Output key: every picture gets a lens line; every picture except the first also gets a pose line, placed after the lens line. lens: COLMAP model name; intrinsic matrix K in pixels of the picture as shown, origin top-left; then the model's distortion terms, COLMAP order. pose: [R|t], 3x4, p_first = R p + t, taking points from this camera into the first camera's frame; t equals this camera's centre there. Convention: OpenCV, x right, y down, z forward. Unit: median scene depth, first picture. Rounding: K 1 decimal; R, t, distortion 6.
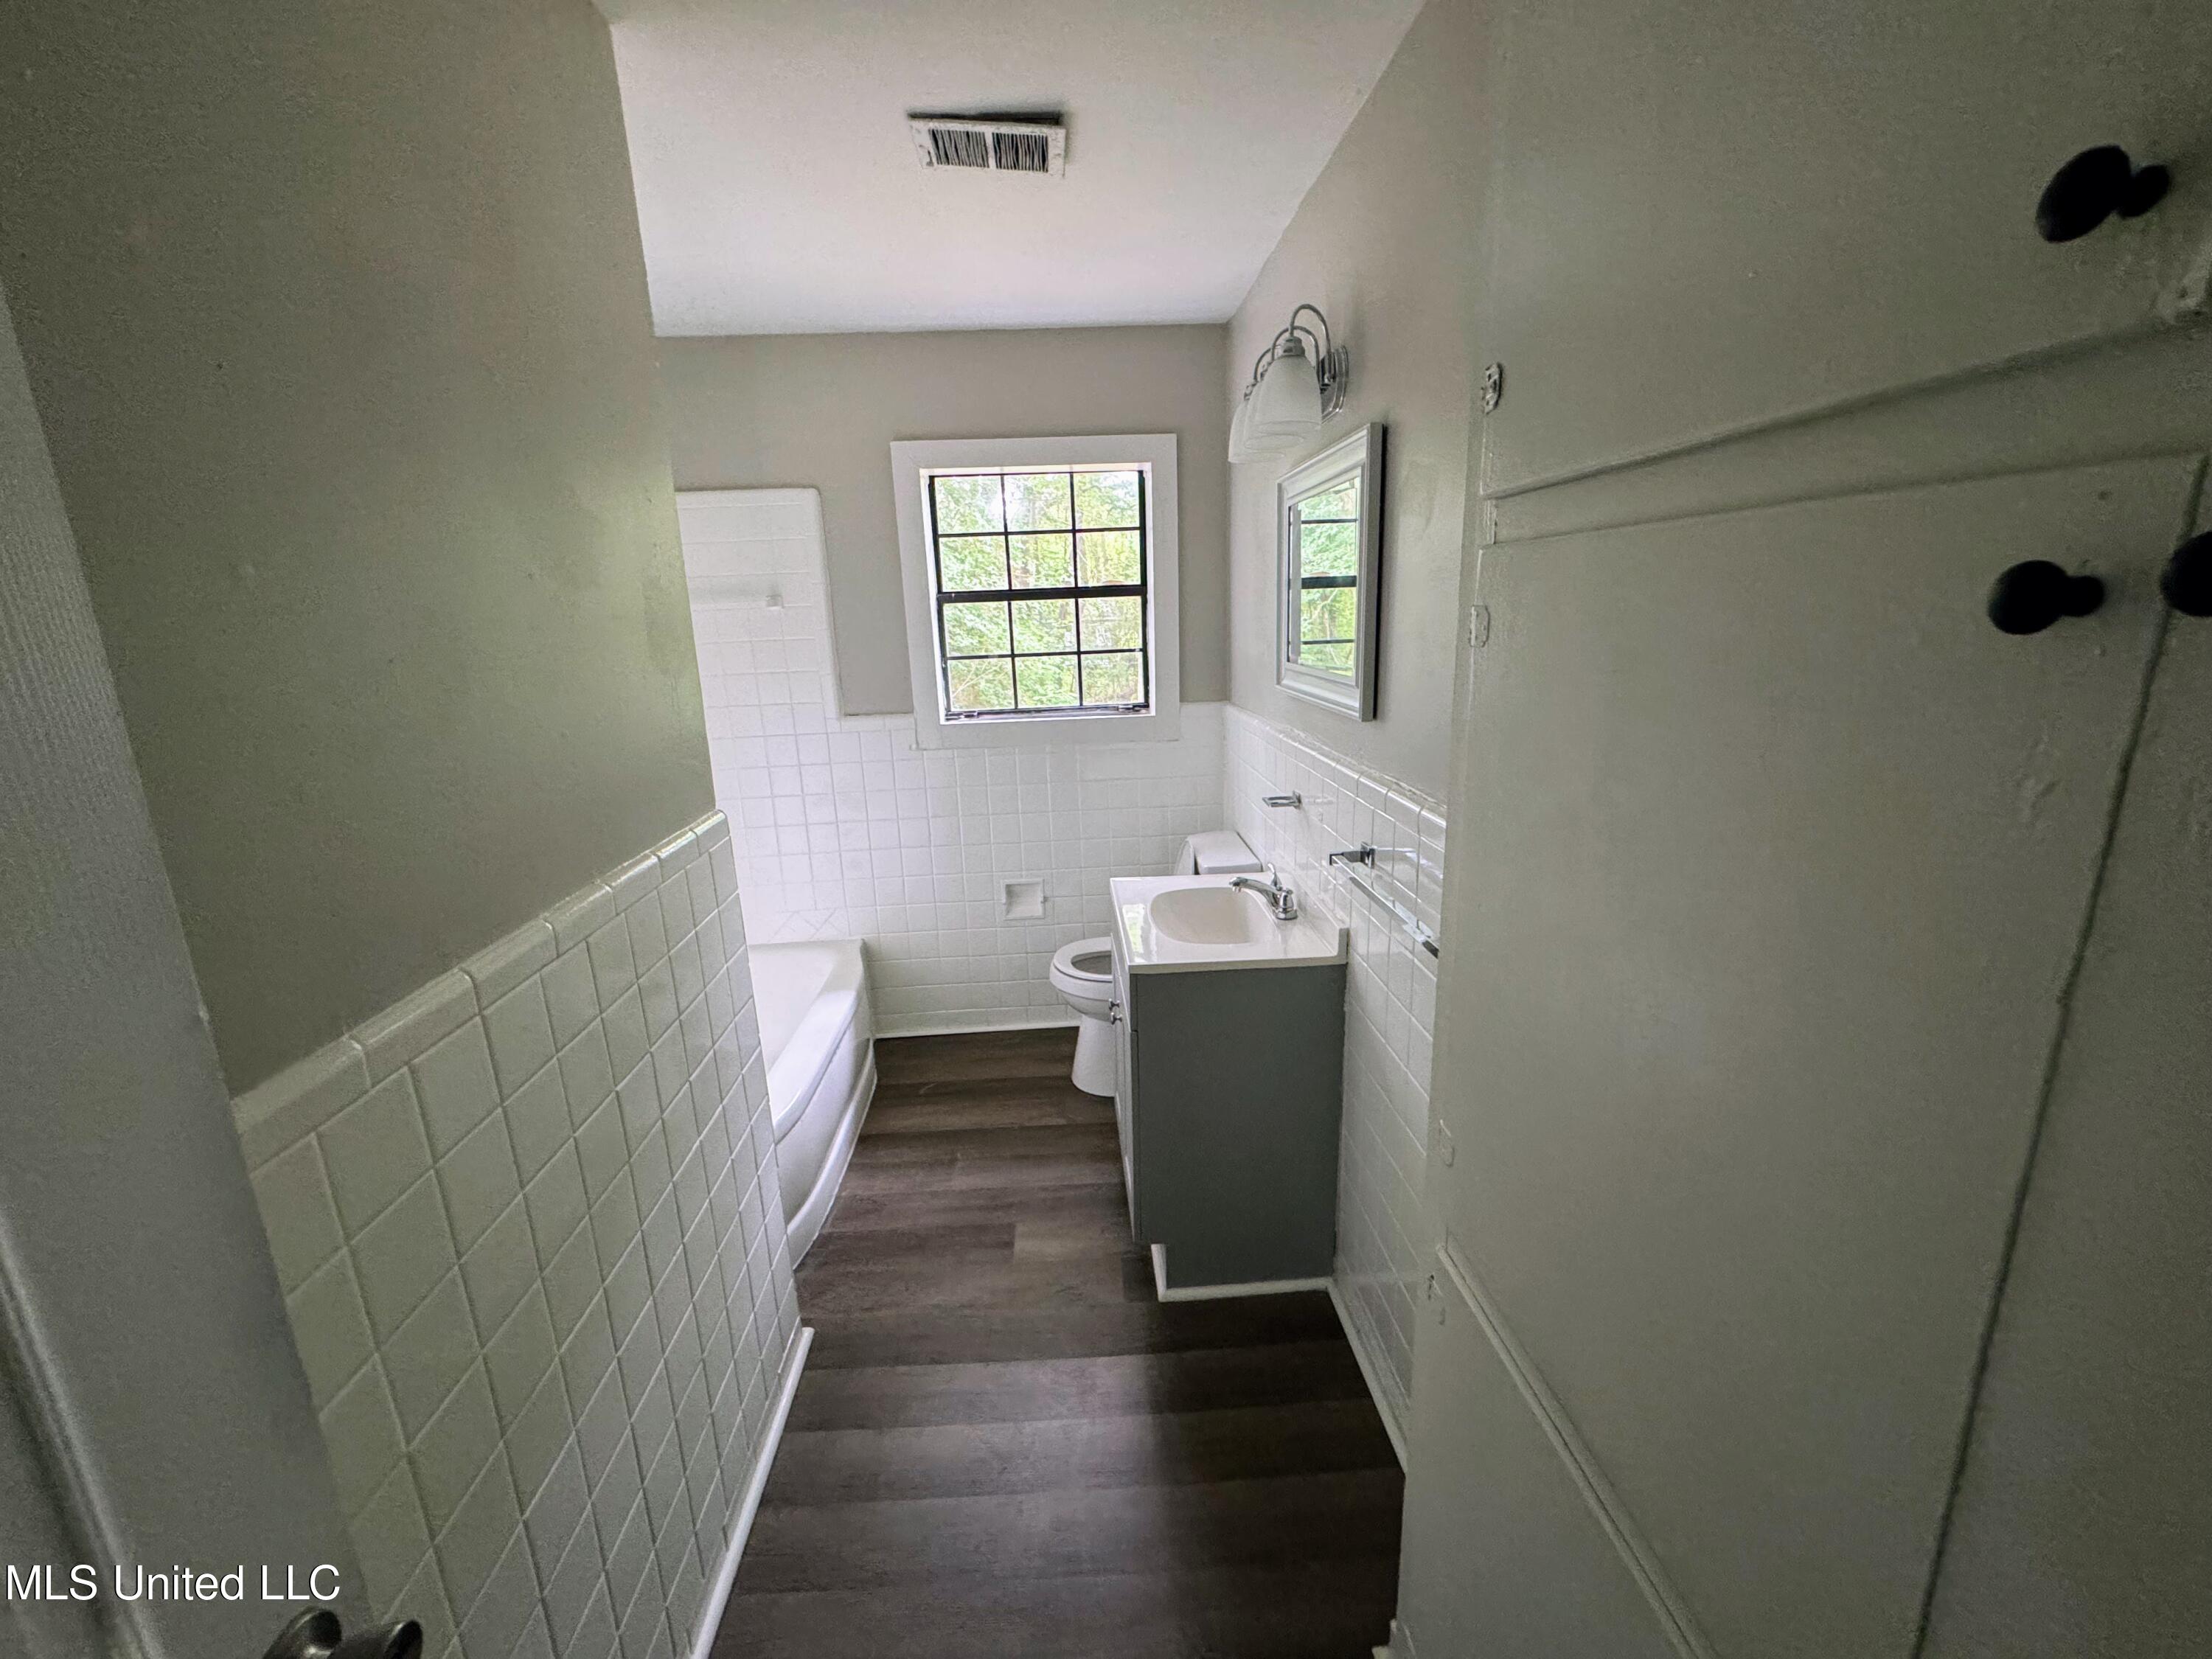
lens RADIAL K [[886.5, 0, 1099.2], [0, 886.5, 816.6], [0, 0, 1]] dist [-0.000303, 0.000103]
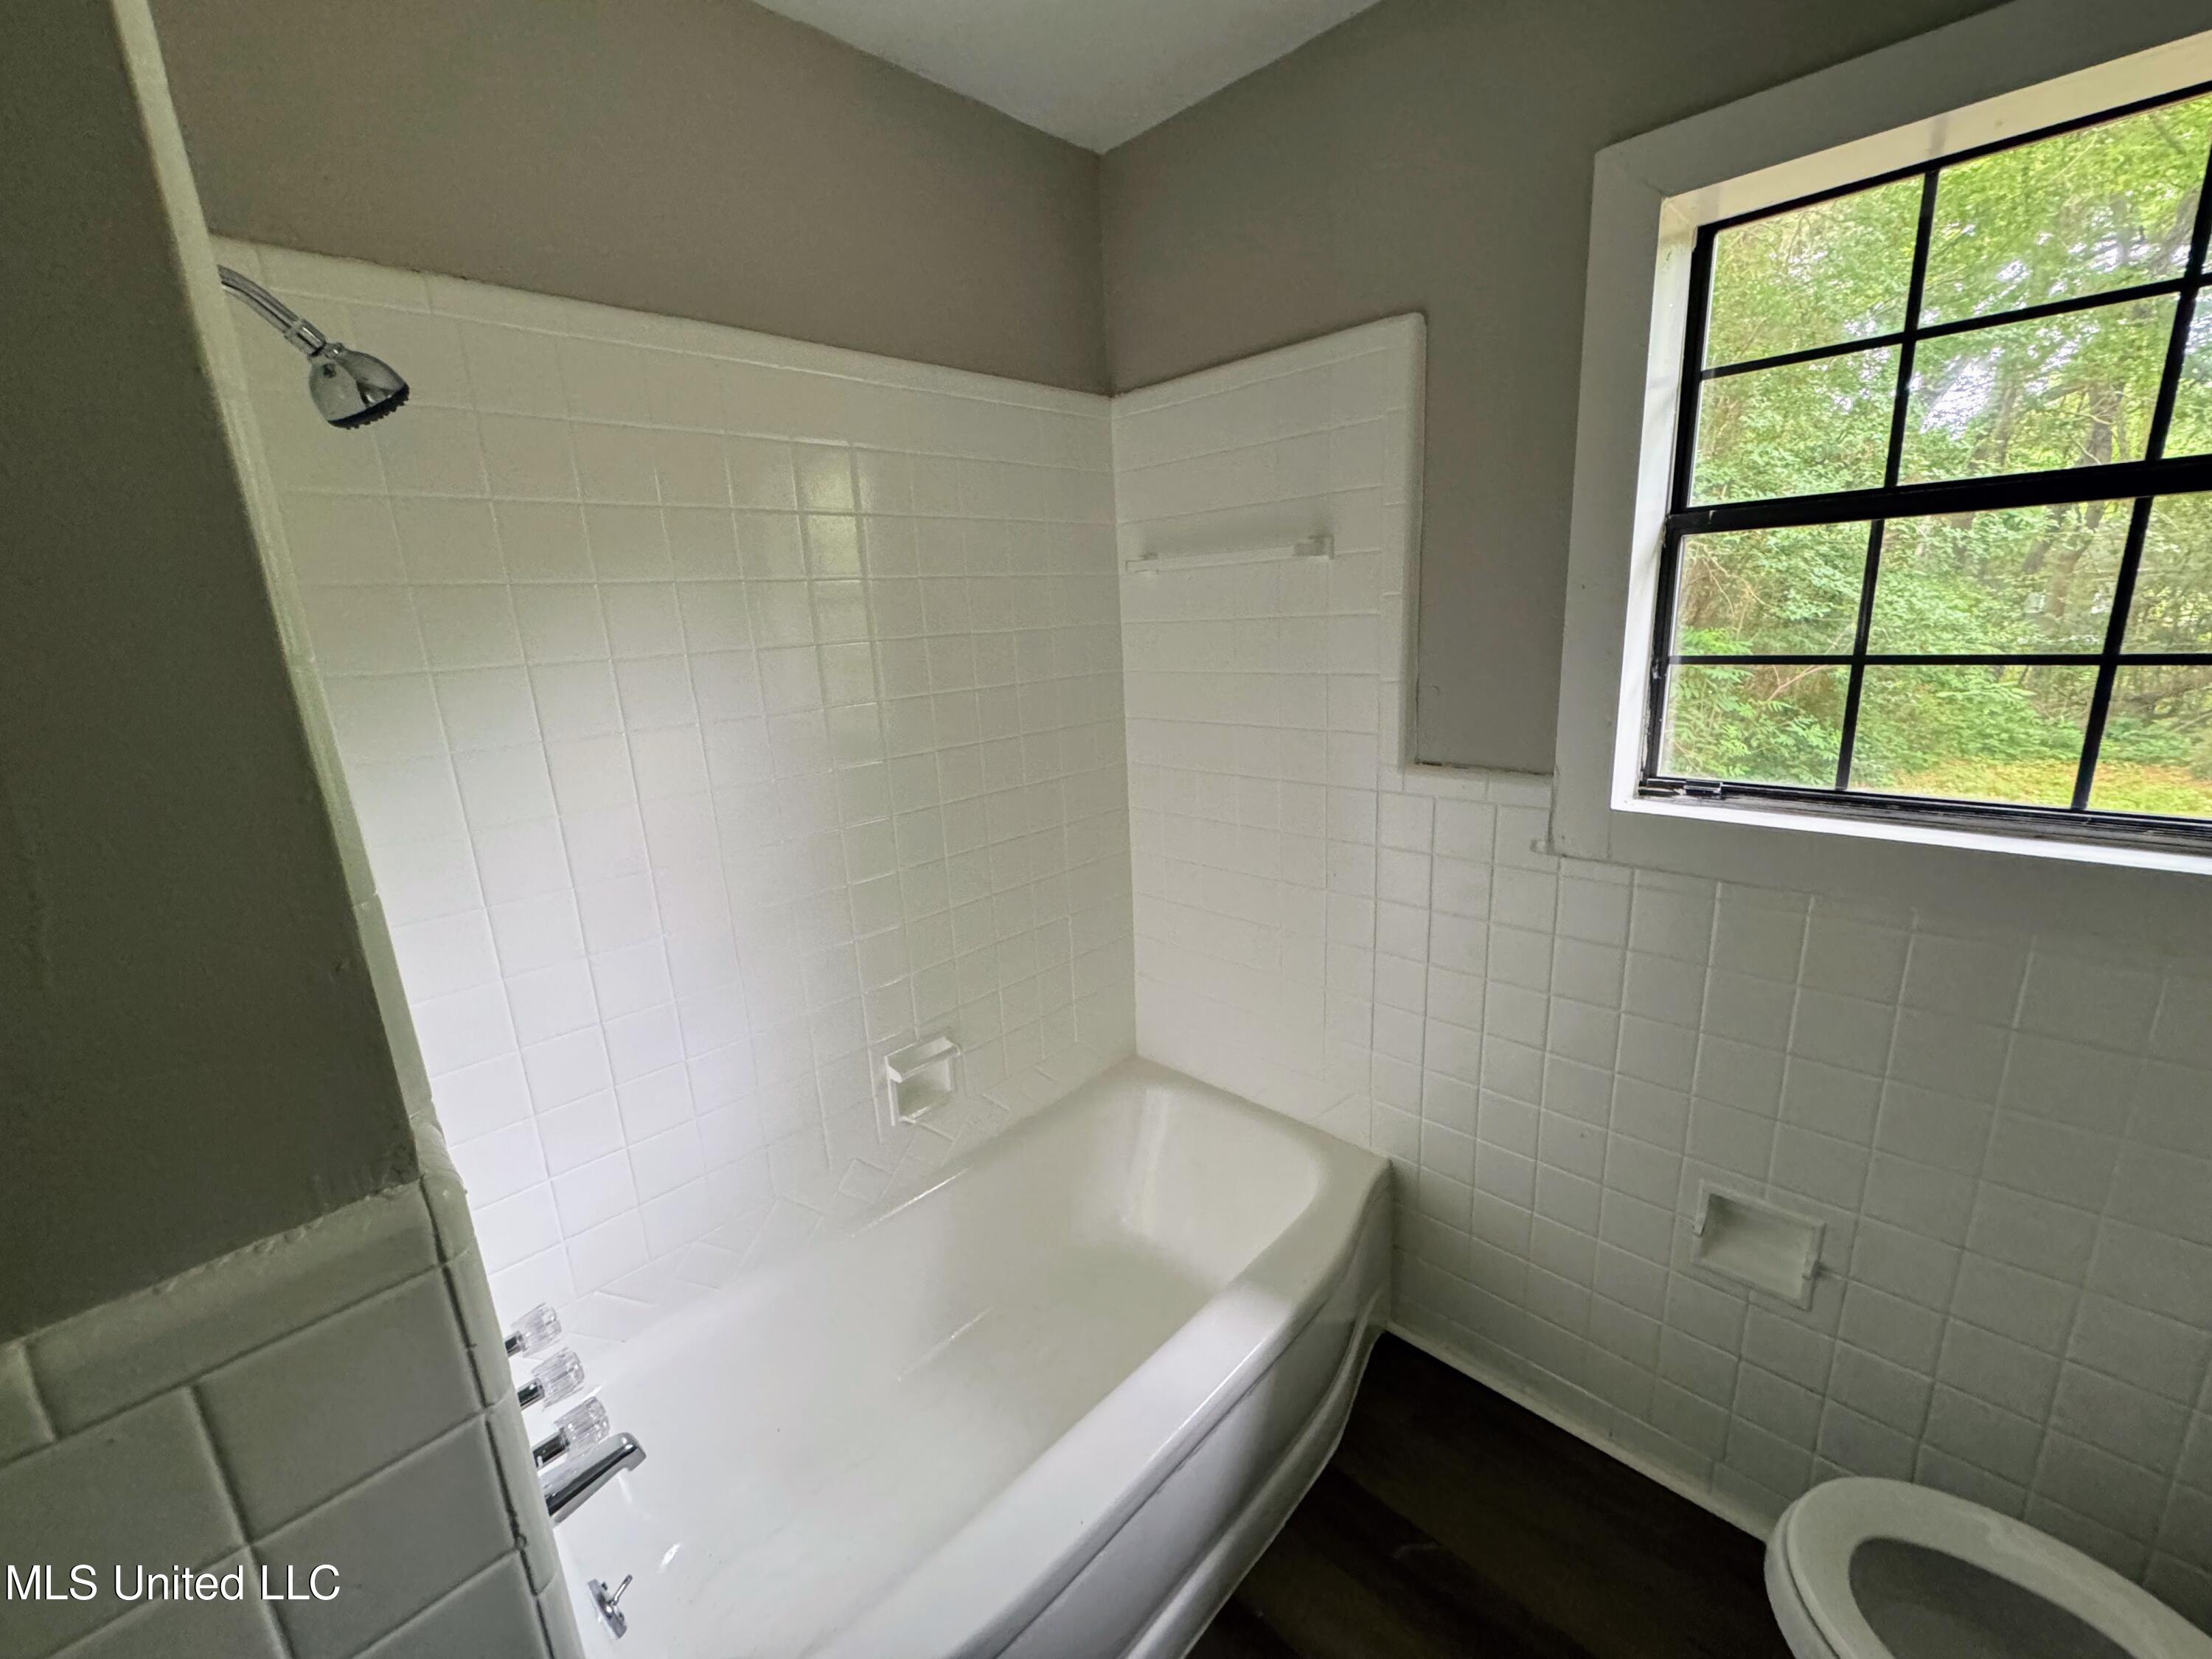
lens RADIAL K [[886.5, 0, 1094.5], [0, 886.5, 829.1], [0, 0, 1]] dist [-0.000303, 0.000103]
pose [[0.671630, 0.176126, -0.719648, -0.028821], [-0.148645, 0.983616, 0.102003, -0.098185], [0.725823, 0.038464, 0.686806, 0.490589]]
